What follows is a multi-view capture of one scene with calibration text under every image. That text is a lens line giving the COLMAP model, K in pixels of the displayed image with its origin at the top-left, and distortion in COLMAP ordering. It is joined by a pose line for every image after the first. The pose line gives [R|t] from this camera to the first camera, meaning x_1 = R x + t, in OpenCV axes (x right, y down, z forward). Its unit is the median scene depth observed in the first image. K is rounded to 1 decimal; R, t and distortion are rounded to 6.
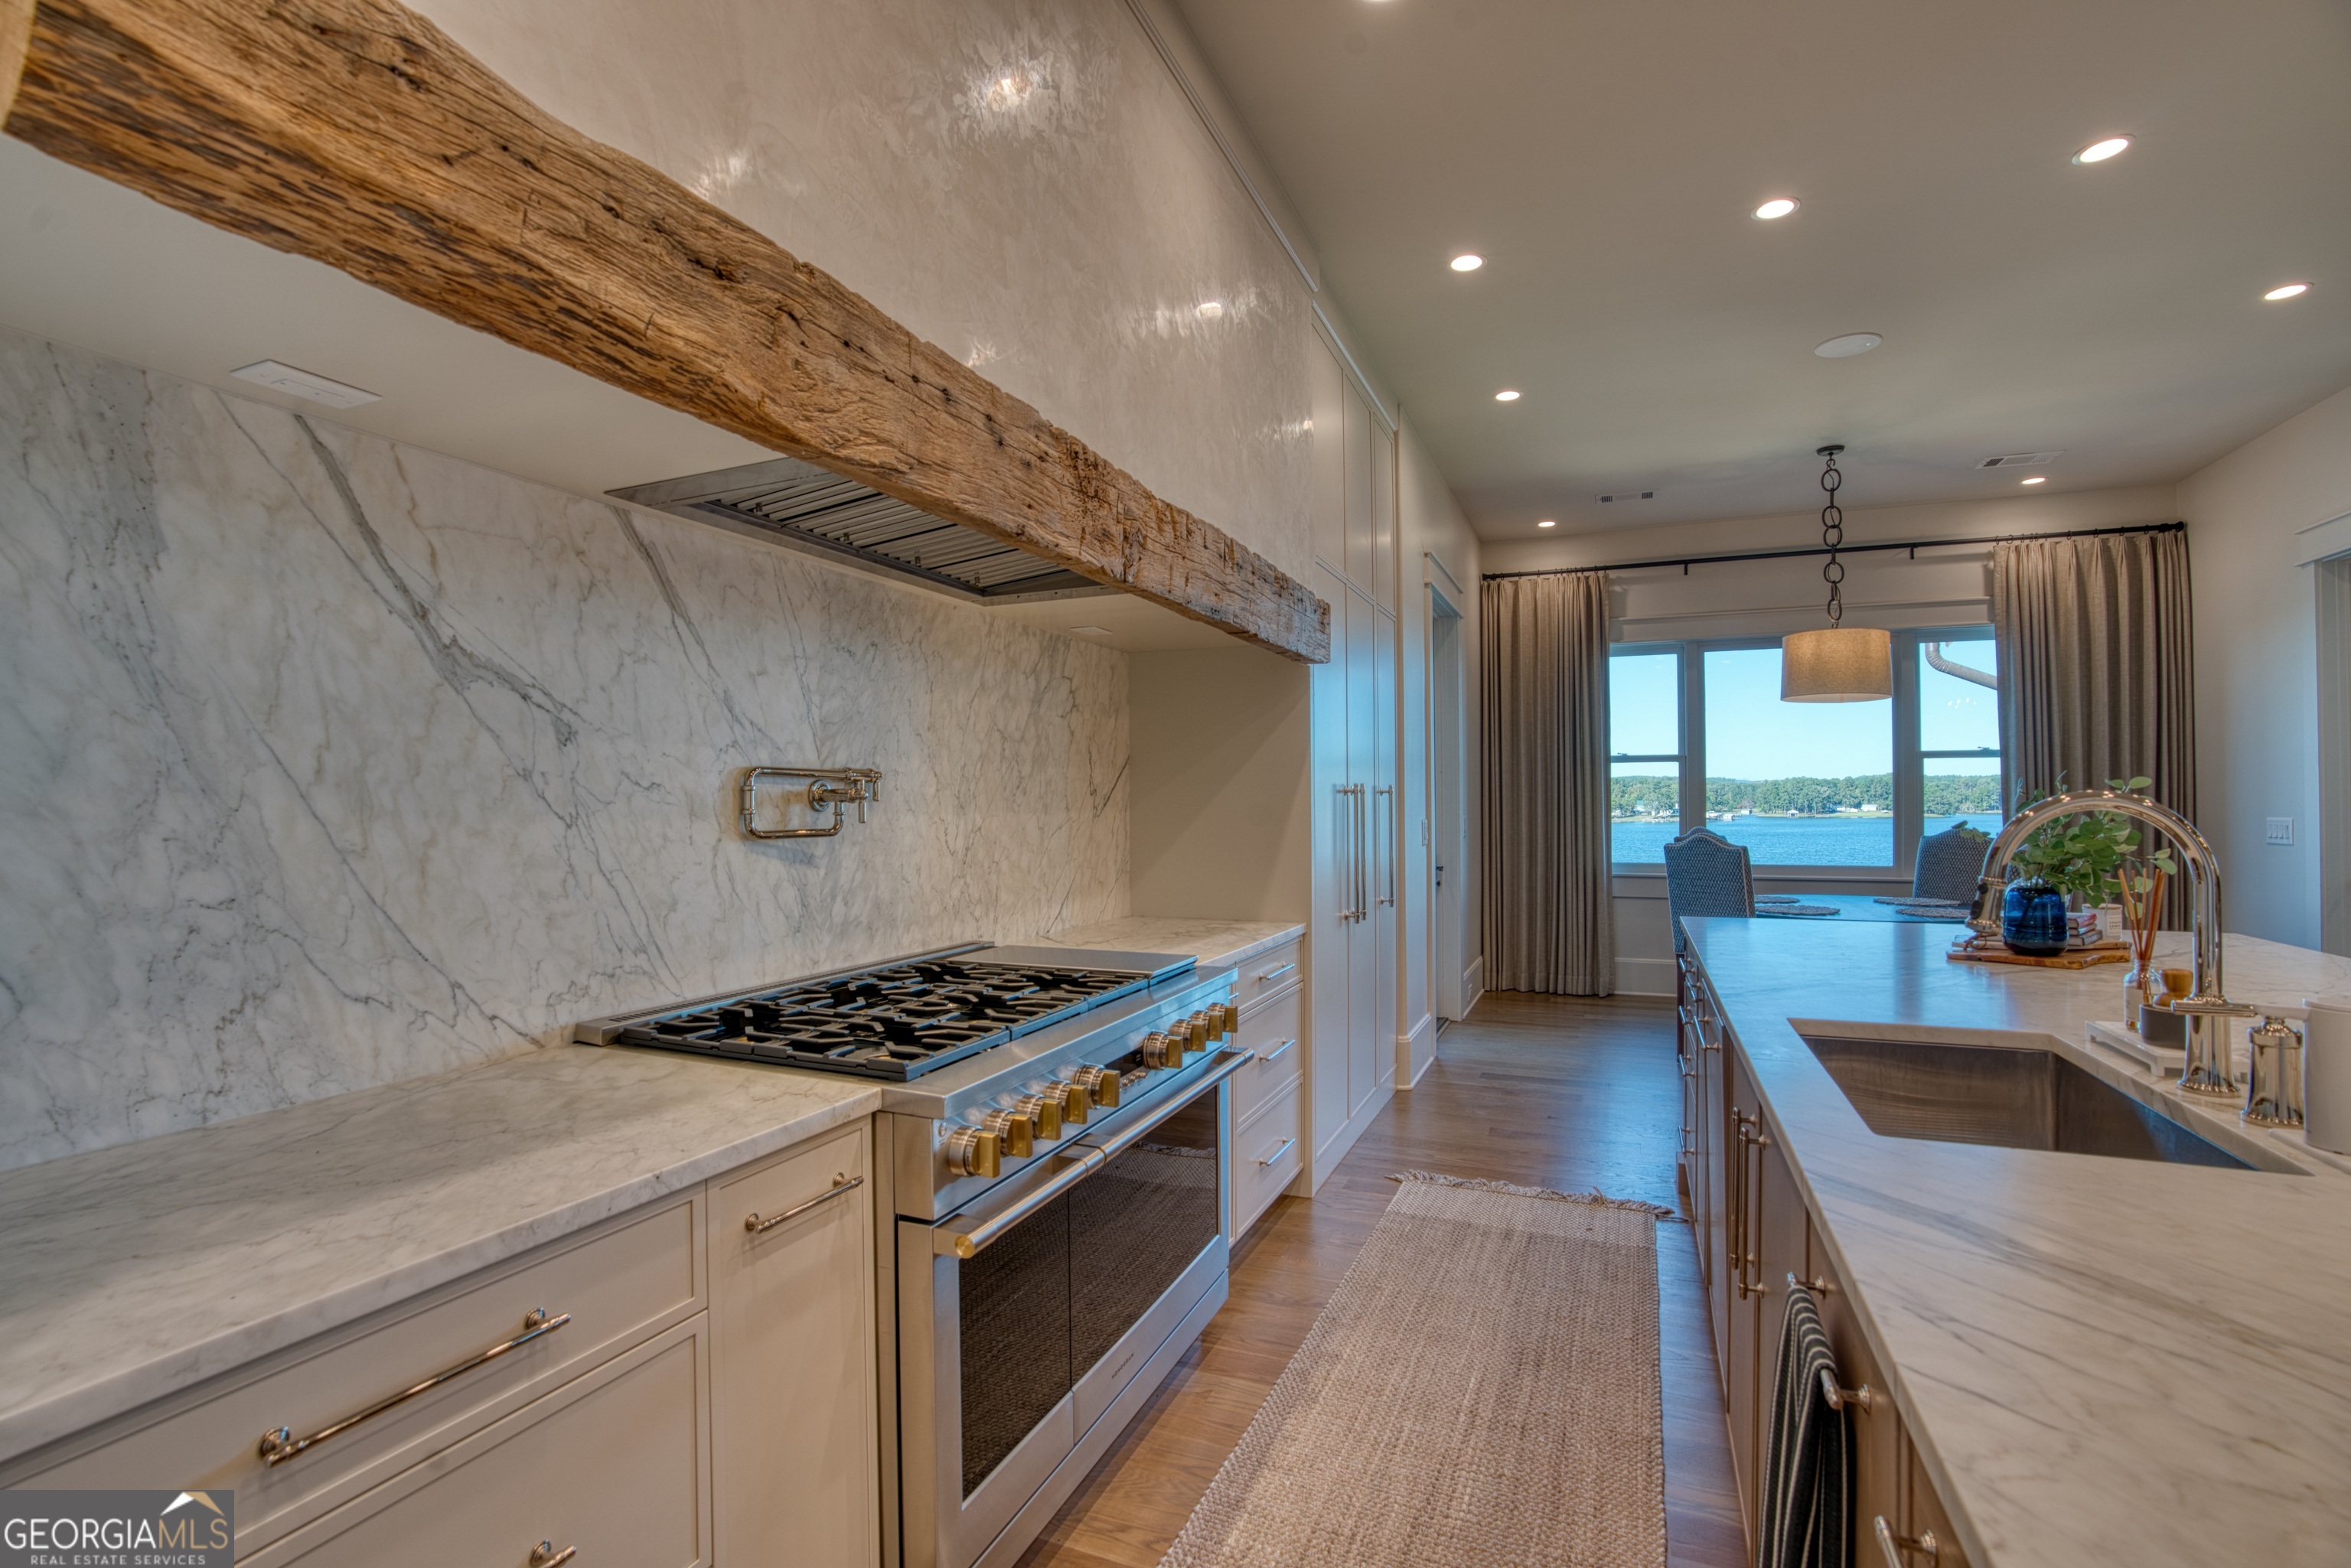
lens RADIAL K [[1070.0, 0, 1169.6], [0, 1070.0, 782.4], [0, 0, 1]] dist [-0.050134, 0.017599]
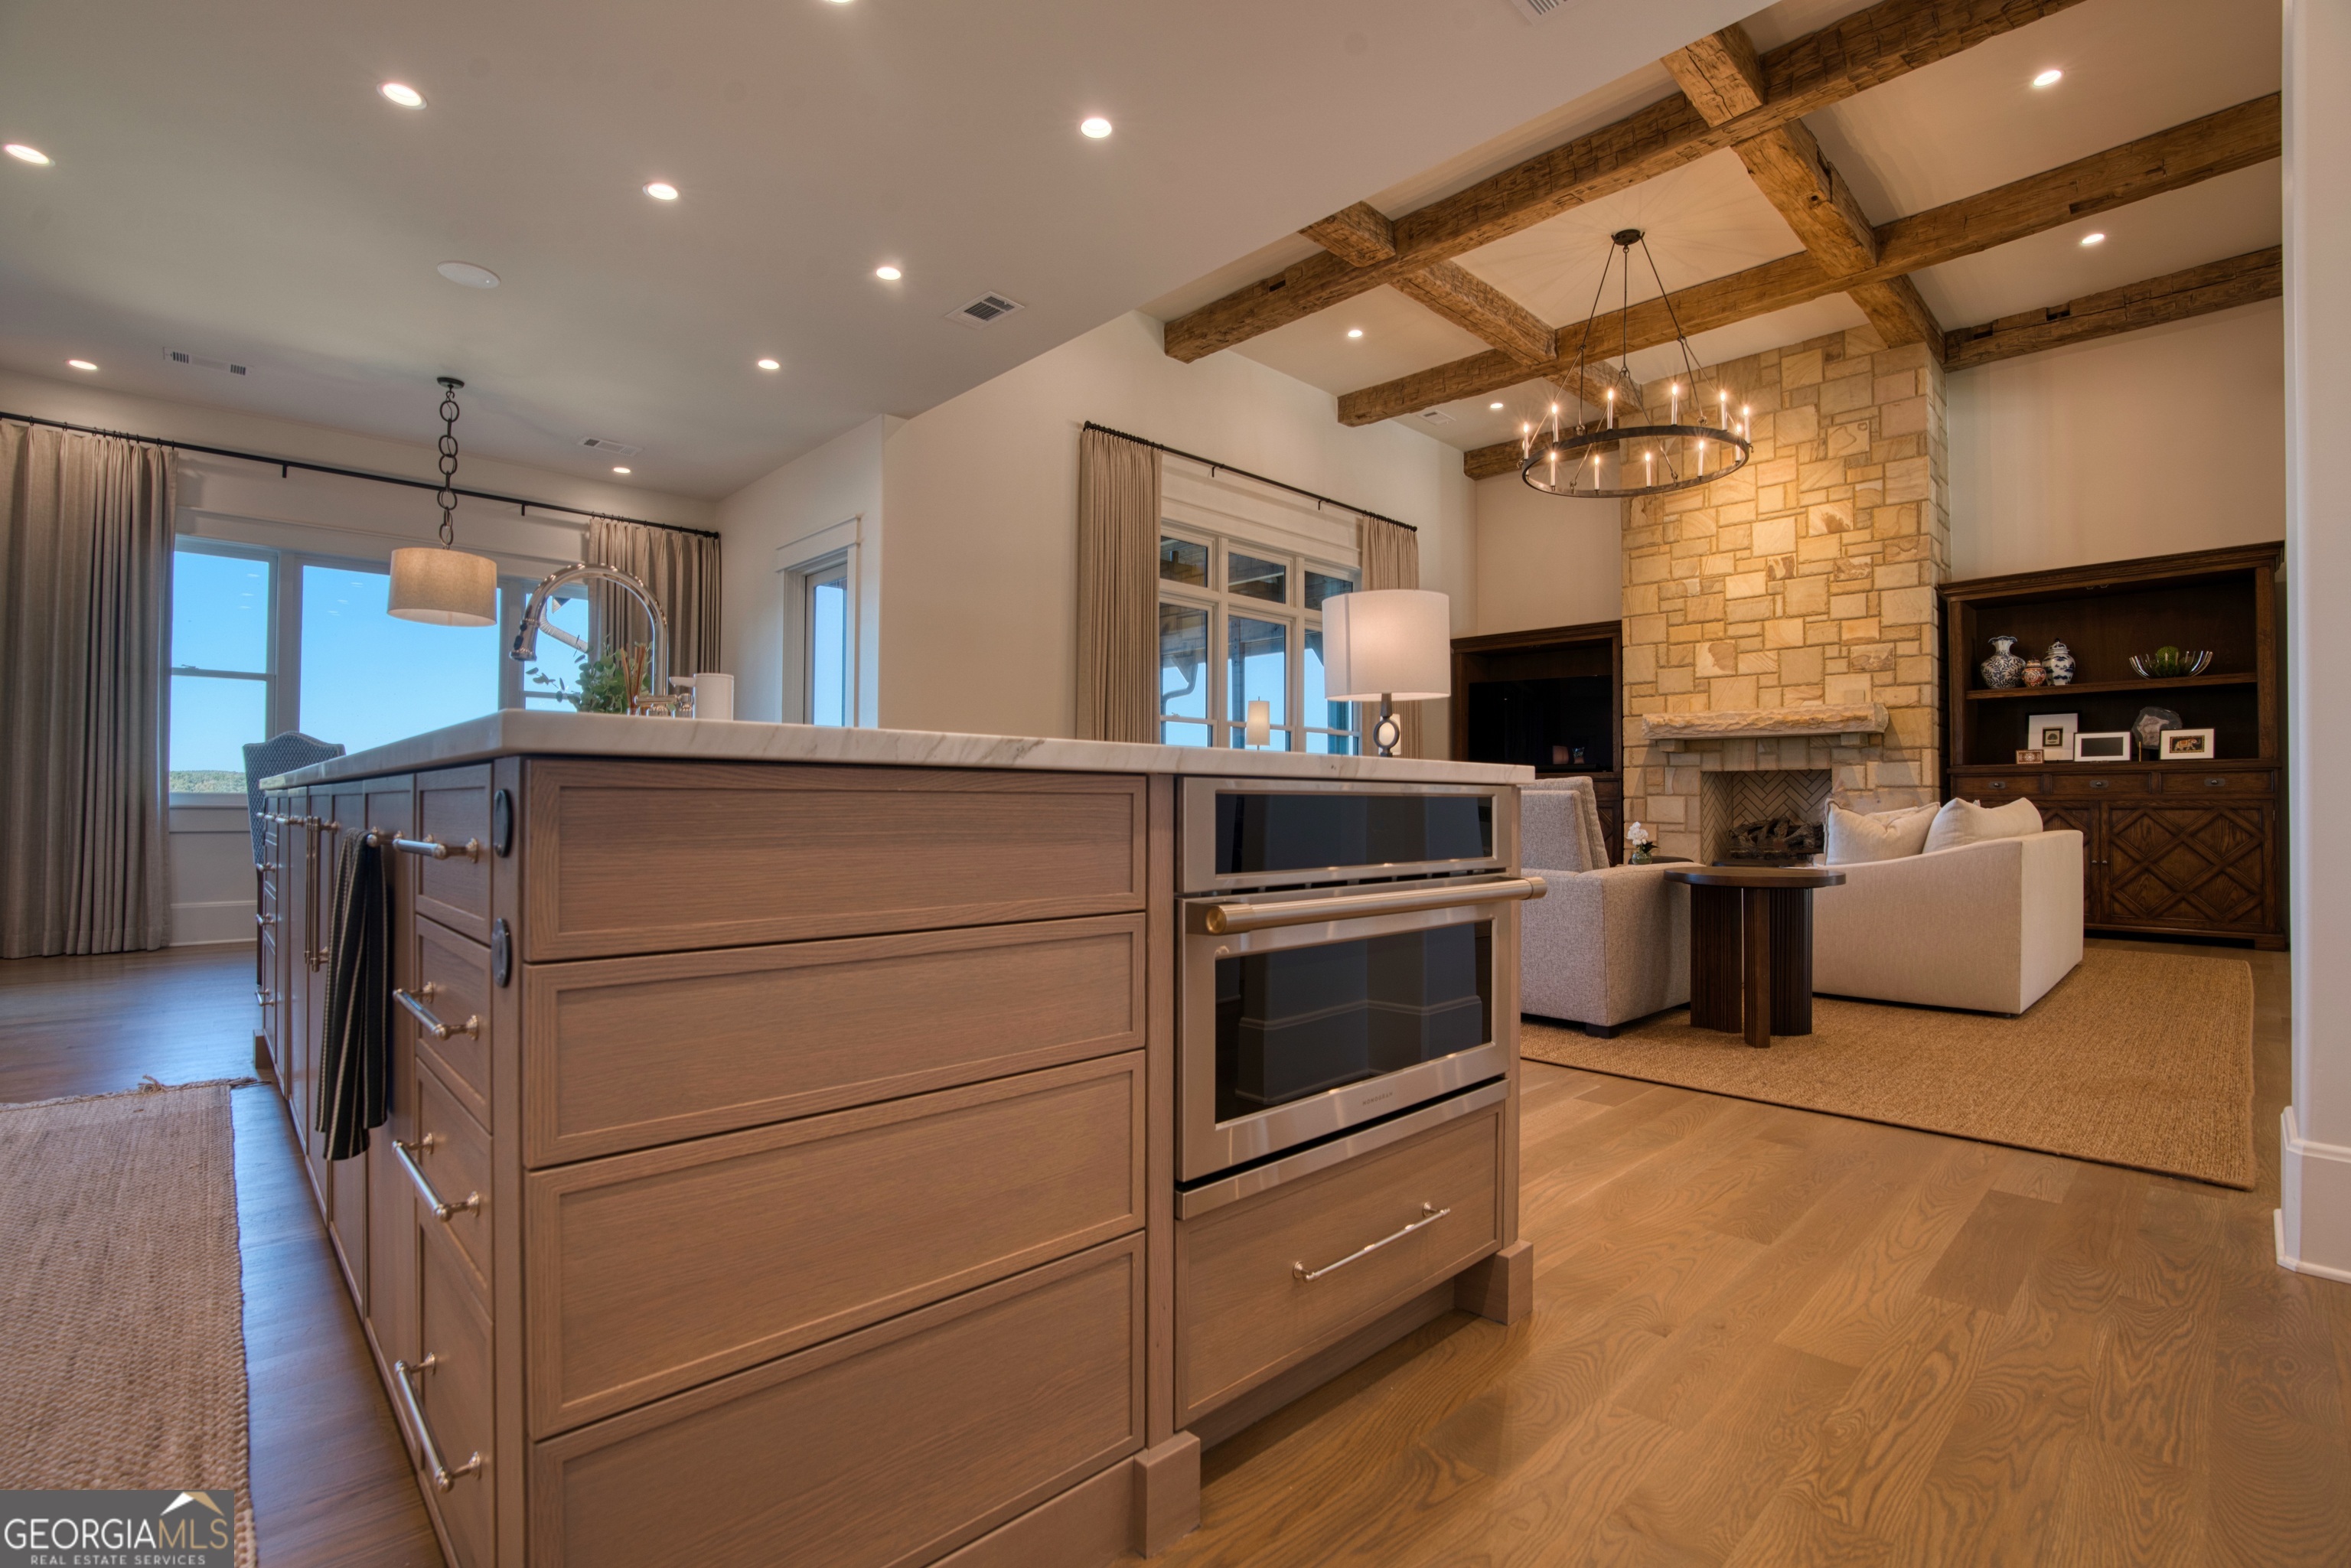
lens RADIAL K [[1070.0, 0, 1174.5], [0, 1070.0, 785.8], [0, 0, 1]] dist [-0.050134, 0.017599]
pose [[0.392680, 0.019496, 0.919468, -0.030480], [-0.018783, 0.999737, -0.013176, 0.068608], [-0.919483, -0.012096, 0.392943, -0.065824]]
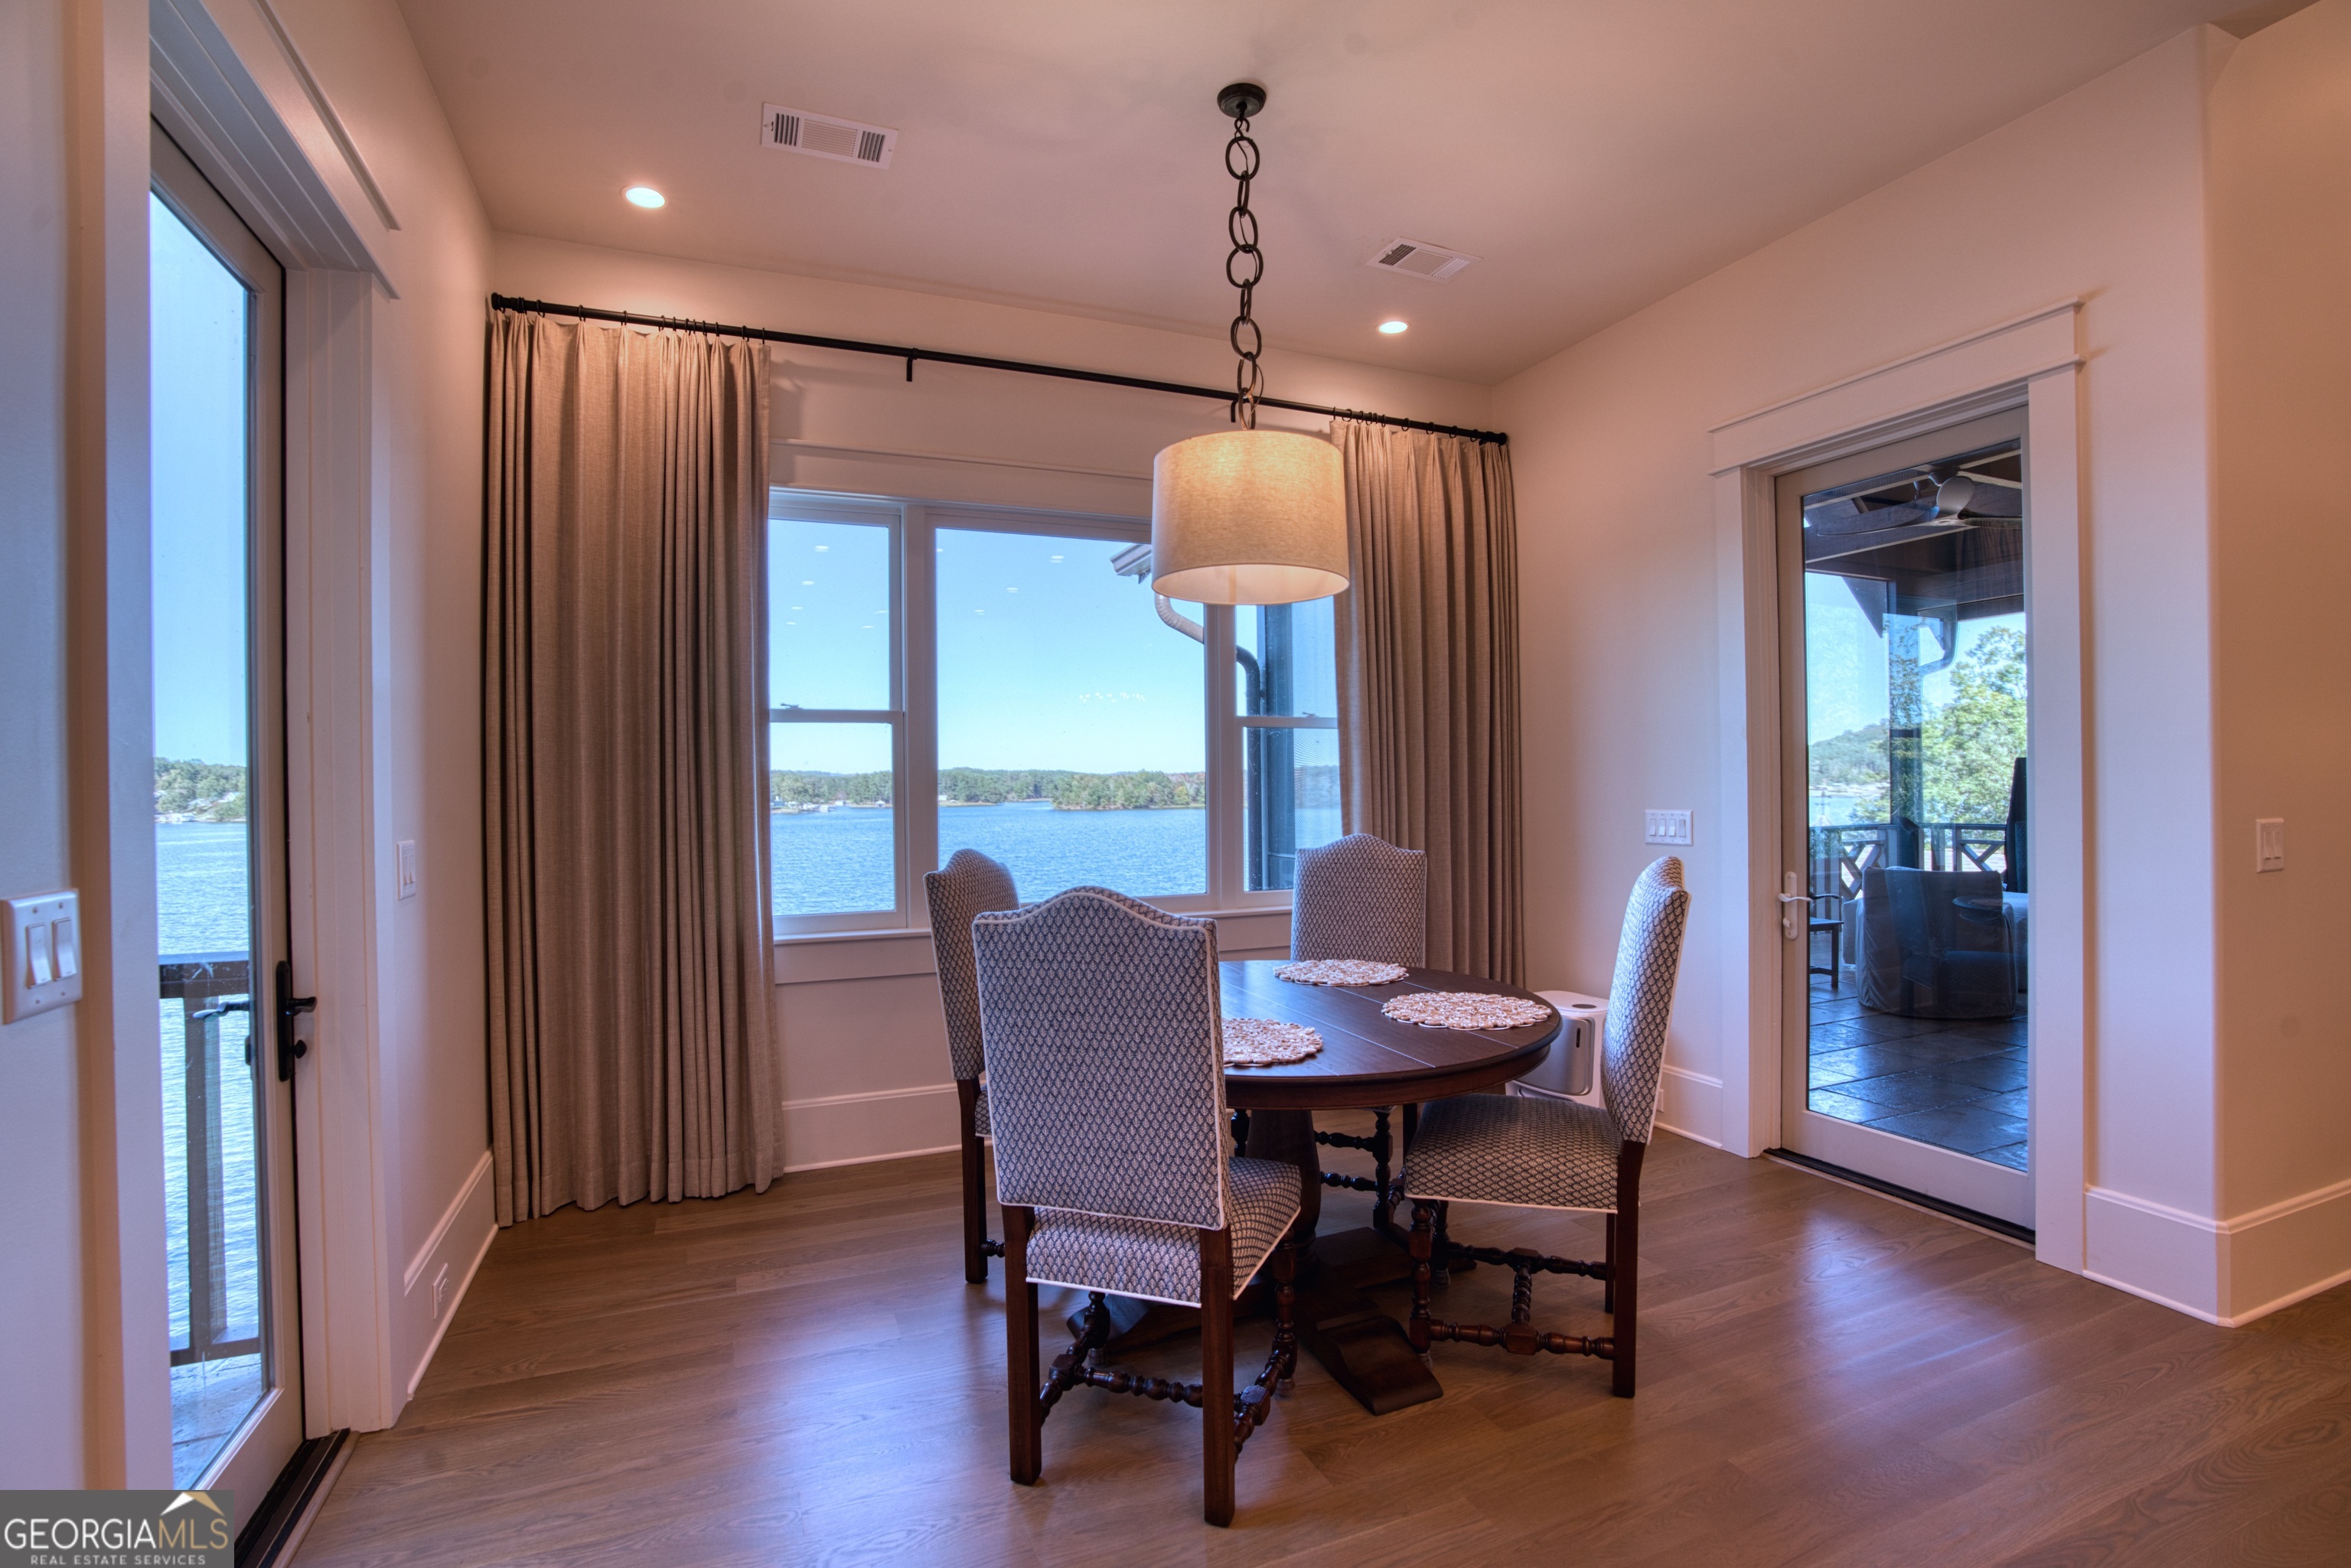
lens RADIAL K [[1070.0, 0, 1167.9], [0, 1070.0, 793.4], [0, 0, 1]] dist [-0.050134, 0.017599]
pose [[0.694001, -0.008709, 0.719921, 0.186882], [-0.003464, 0.999875, 0.015434, 0.007704], [-0.719966, -0.013205, 0.693884, 0.525686]]
